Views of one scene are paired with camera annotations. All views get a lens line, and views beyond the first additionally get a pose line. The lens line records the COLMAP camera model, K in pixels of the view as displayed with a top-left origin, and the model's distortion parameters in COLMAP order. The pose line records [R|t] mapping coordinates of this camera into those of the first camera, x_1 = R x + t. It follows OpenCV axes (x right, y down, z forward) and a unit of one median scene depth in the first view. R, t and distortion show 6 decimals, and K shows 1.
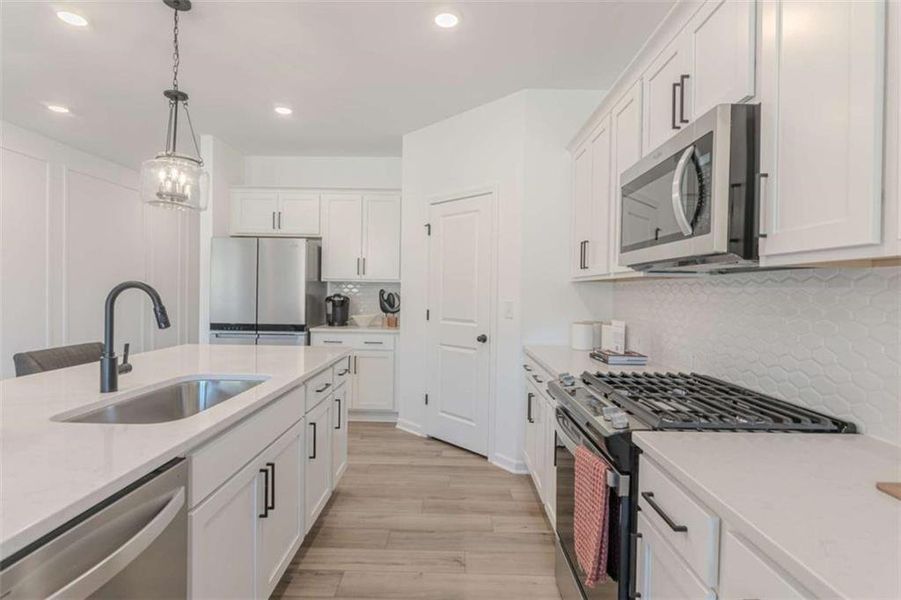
lens RADIAL K [[439.7, 0, 450.7], [0, 439.7, 295.2], [0, 0, 1]] dist [-0.000011, 0.001266]
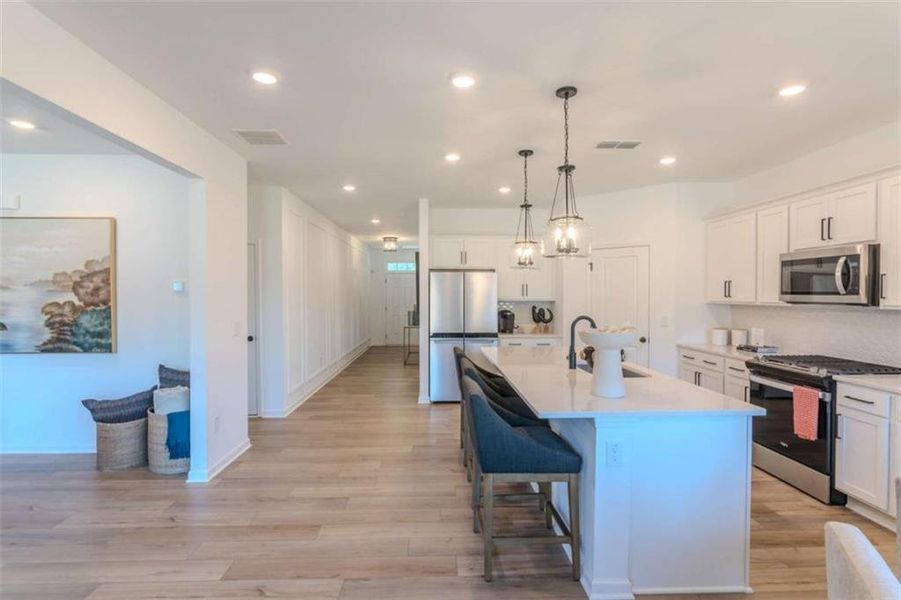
lens RADIAL K [[439.7, 0, 450.0], [0, 439.7, 301.3], [0, 0, 1]] dist [-0.000011, 0.001266]
pose [[0.998964, -0.016424, 0.042442, -0.670243], [0.016049, 0.999829, 0.009150, -0.062042], [-0.042585, -0.008459, 0.999057, -0.509516]]
